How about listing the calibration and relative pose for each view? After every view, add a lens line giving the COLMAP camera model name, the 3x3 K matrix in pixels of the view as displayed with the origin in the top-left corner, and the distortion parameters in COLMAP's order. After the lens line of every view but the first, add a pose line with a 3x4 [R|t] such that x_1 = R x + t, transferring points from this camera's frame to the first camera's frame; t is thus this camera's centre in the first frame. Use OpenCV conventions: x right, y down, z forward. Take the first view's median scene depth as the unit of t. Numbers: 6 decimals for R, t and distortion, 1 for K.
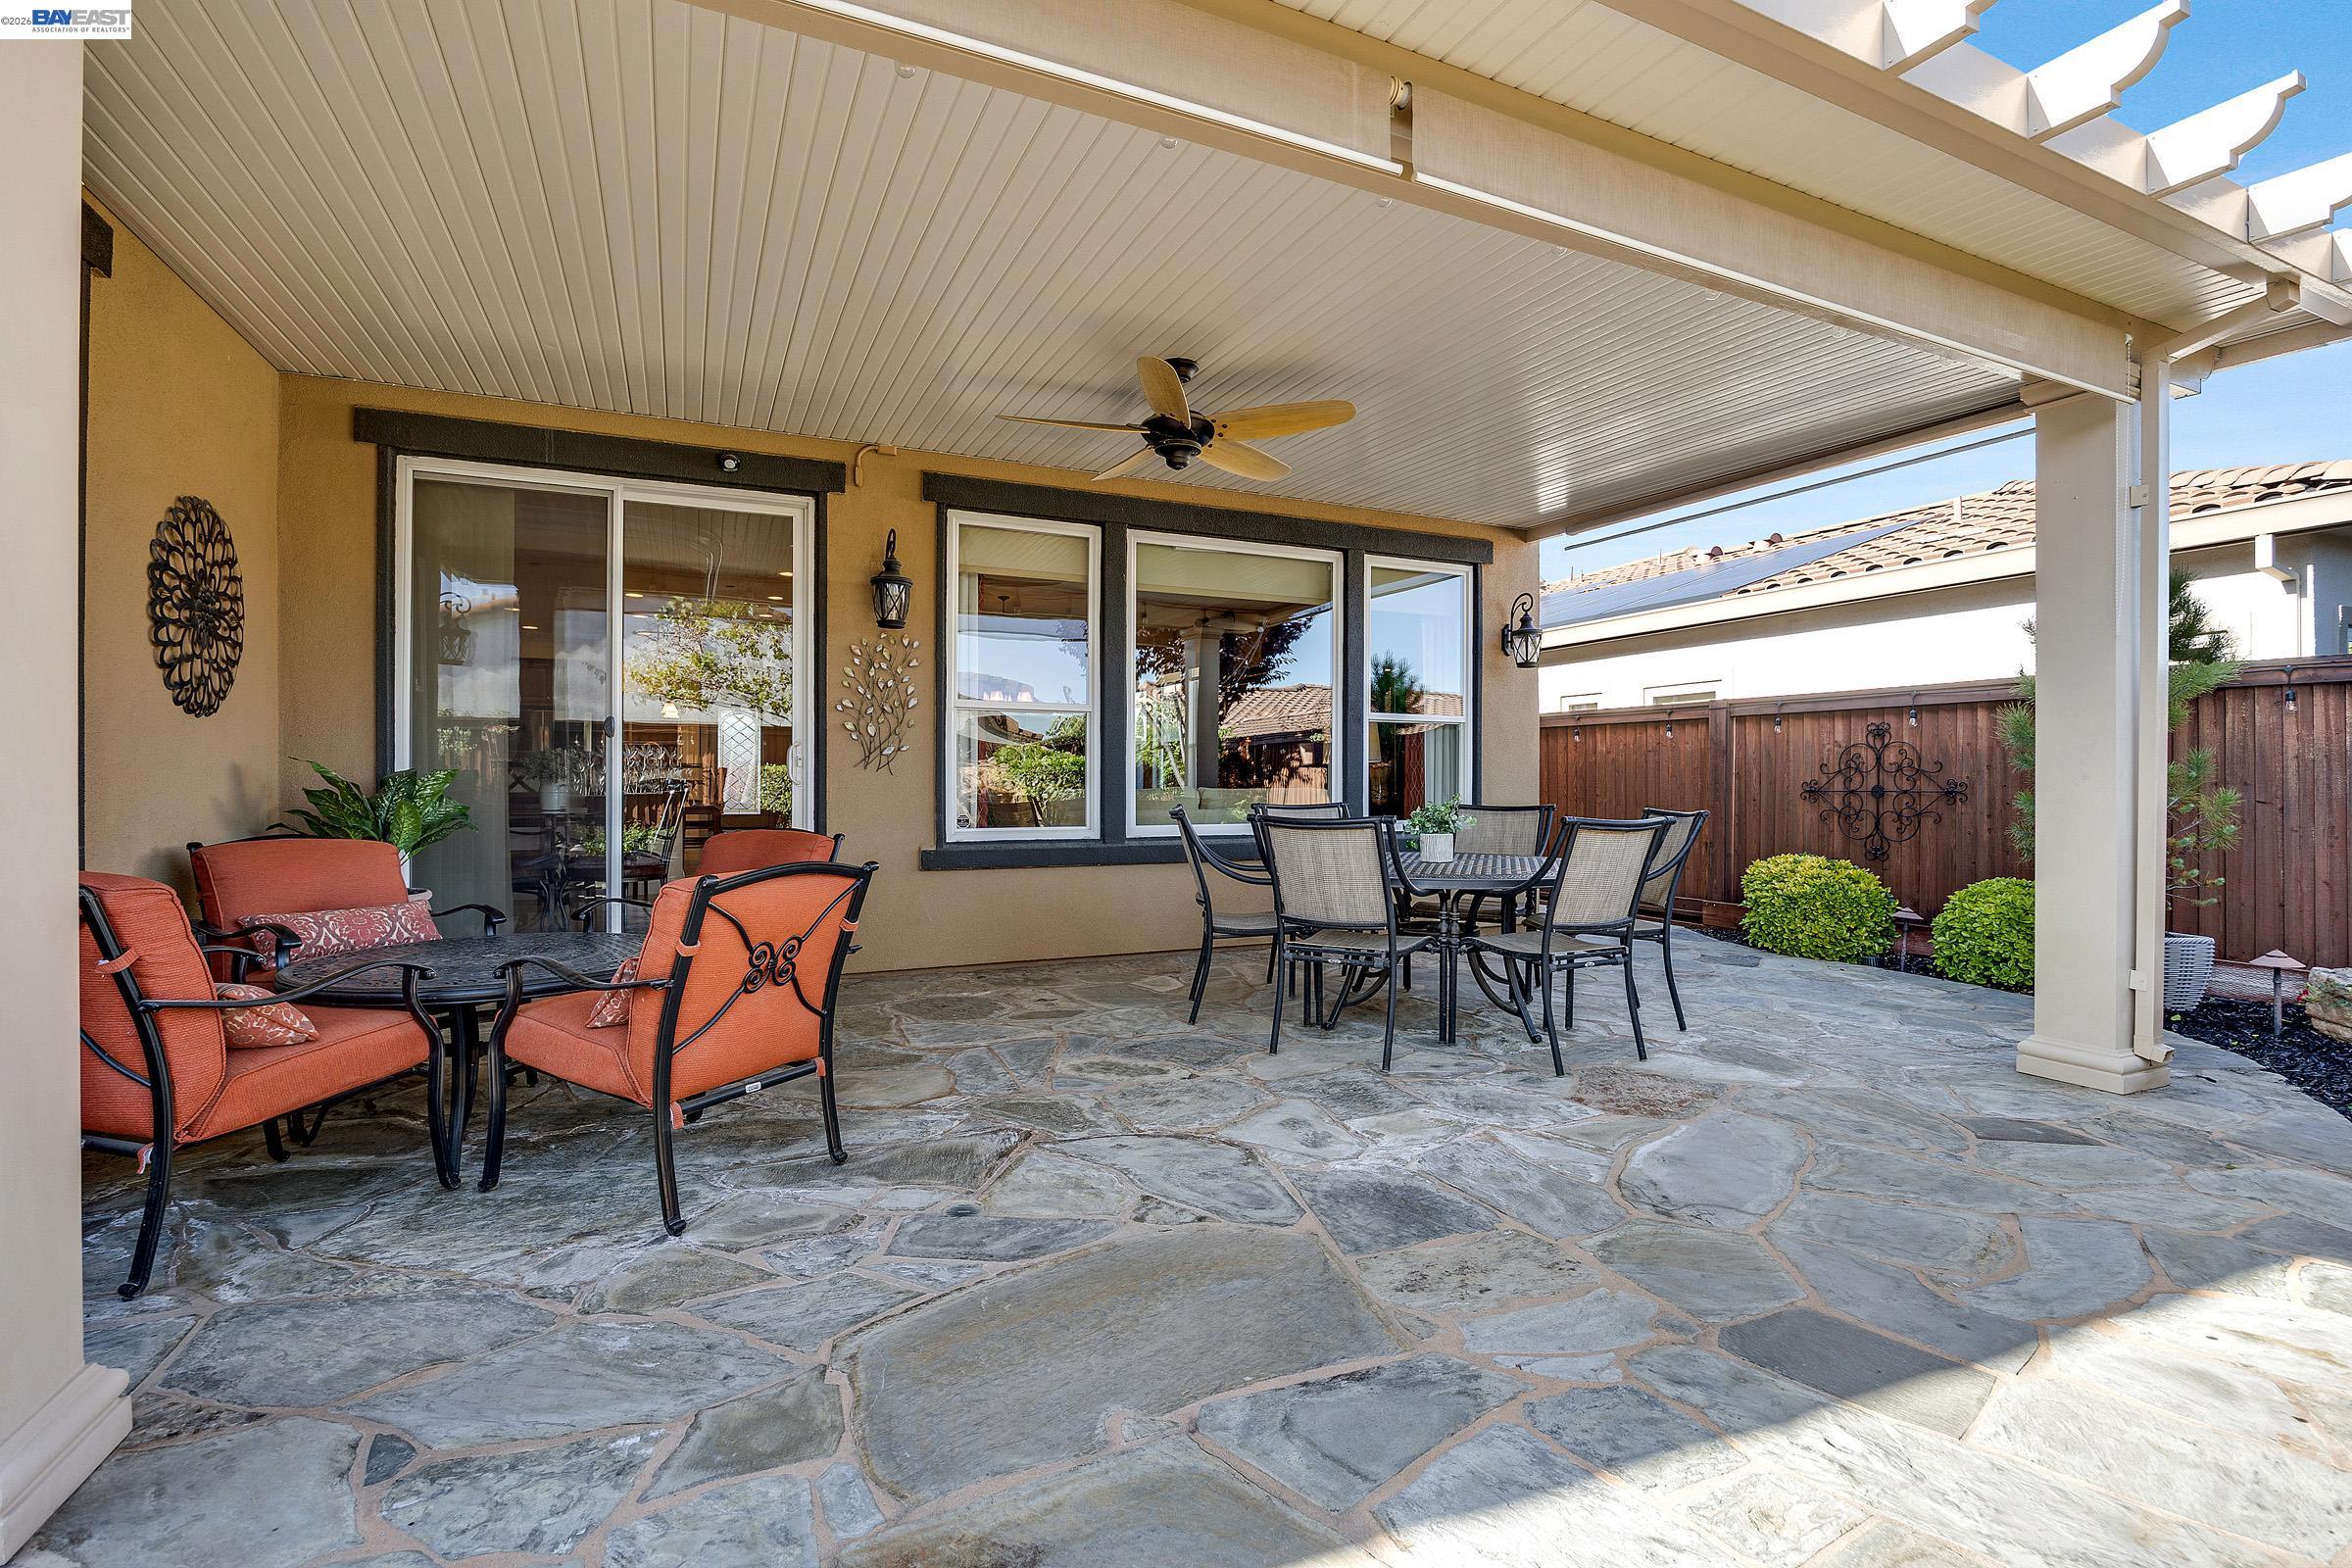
lens RADIAL K [[1077.1, 0, 1176.0], [0, 1077.1, 784.0], [0, 0, 1]] dist [-0.011861, 0.000350]
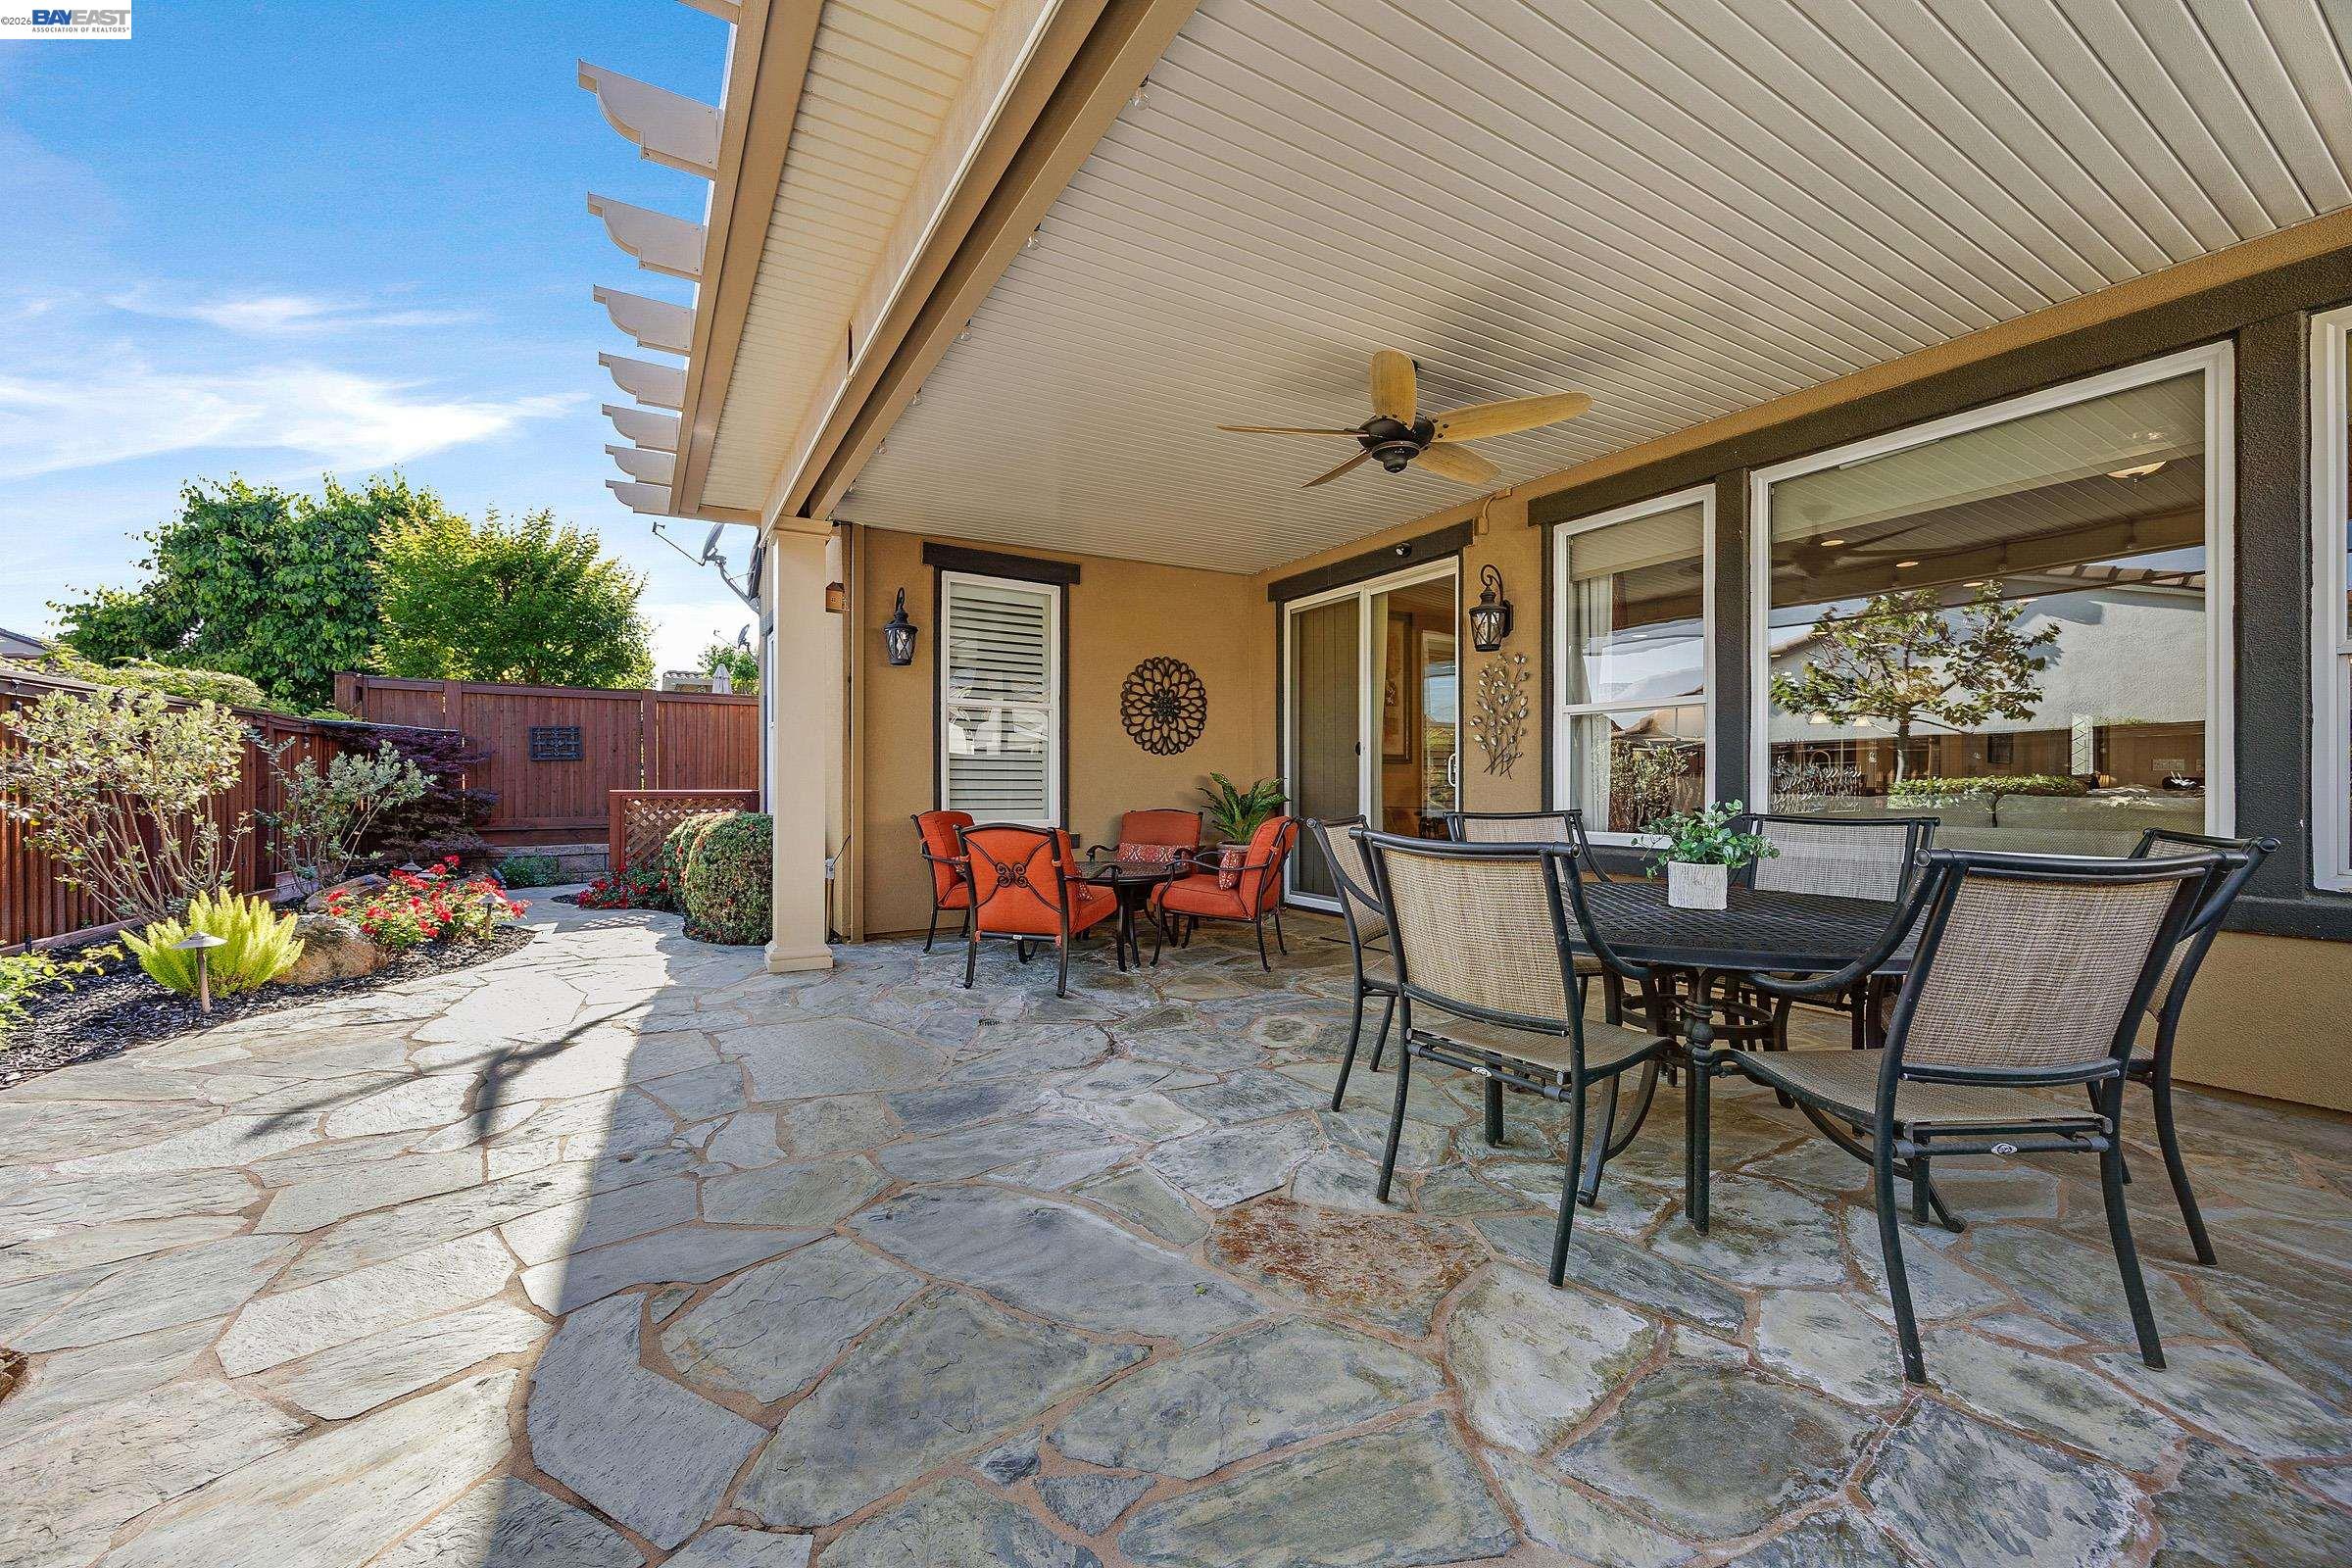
lens RADIAL K [[899.7, 0, 1176.0], [0, 899.7, 784.0], [0, 0, 1]] dist [-0.001238, -0.000199]
pose [[0.107327, -0.003432, -0.994218, 0.991538], [-0.008450, 0.999955, -0.004364, 0.006082], [0.994188, 0.008870, 0.107293, 0.861309]]
